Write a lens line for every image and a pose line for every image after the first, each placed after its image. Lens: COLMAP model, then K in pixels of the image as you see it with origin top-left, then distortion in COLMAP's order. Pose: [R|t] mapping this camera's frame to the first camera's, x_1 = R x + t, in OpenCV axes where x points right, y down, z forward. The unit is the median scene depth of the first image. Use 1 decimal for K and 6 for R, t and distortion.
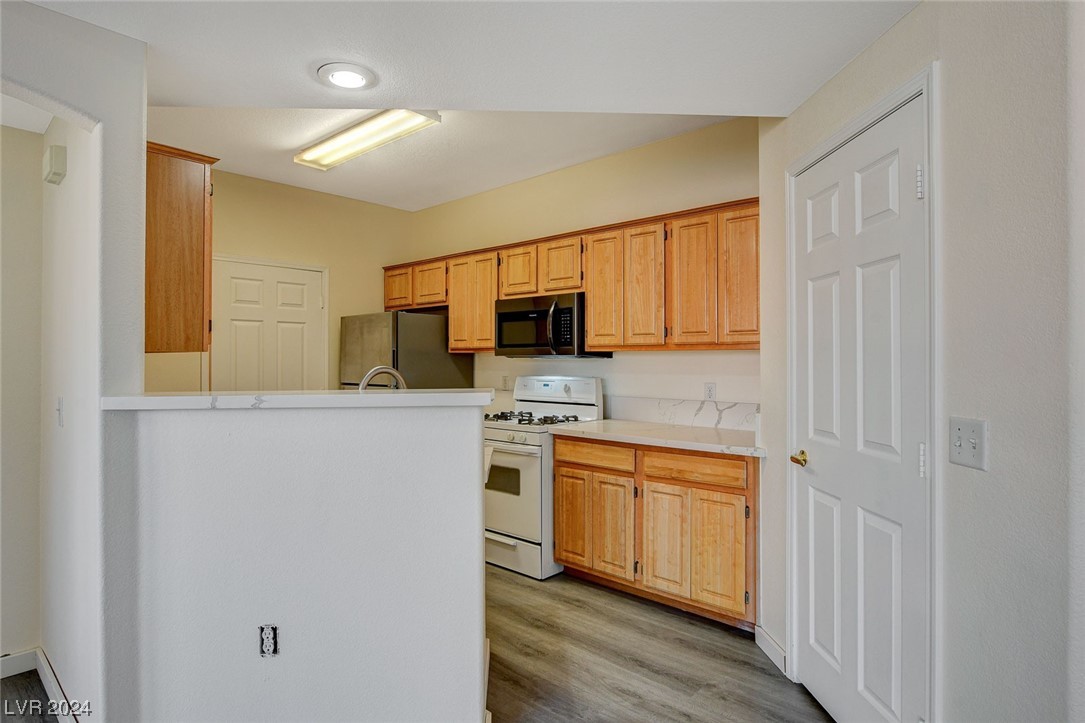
lens RADIAL K [[569.8, 0, 542.5], [0, 569.8, 361.5], [0, 0, 1]] dist [-0.000415, -0.000034]
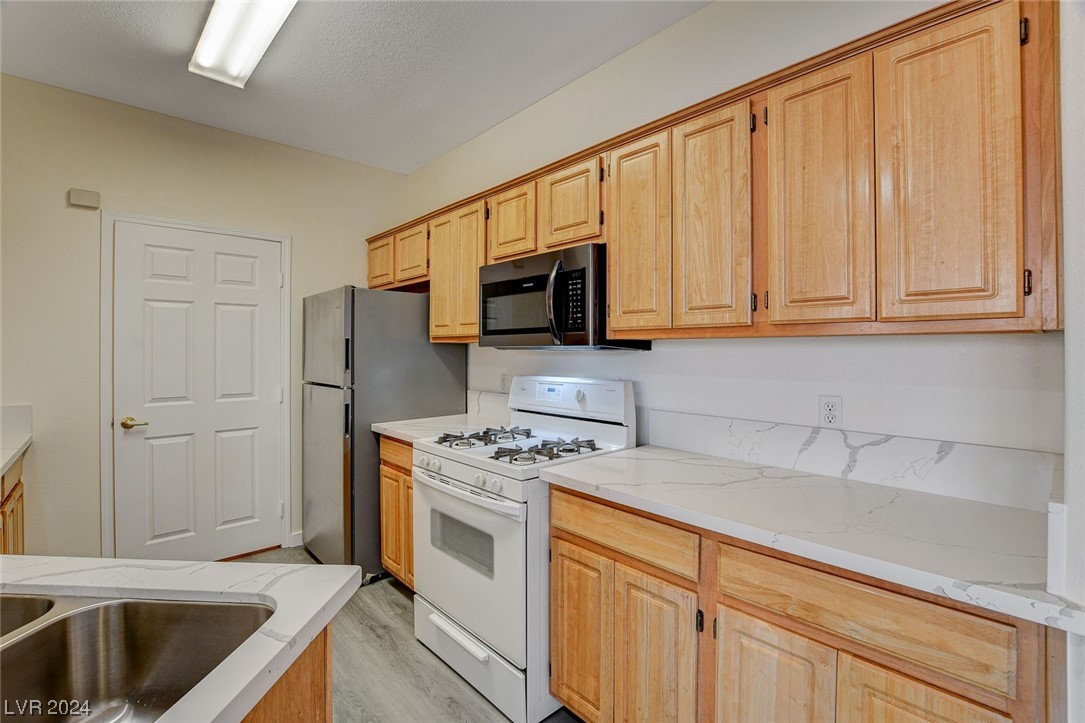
lens RADIAL K [[478.6, 0, 540.2], [0, 478.6, 354.4], [0, 0, 1]] dist [-0.017175, 0.000078]
pose [[0.995288, 0.002097, -0.096942, 0.054115], [-0.001658, 0.999988, 0.004609, -0.003879], [0.096950, -0.004427, 0.995279, 0.480146]]
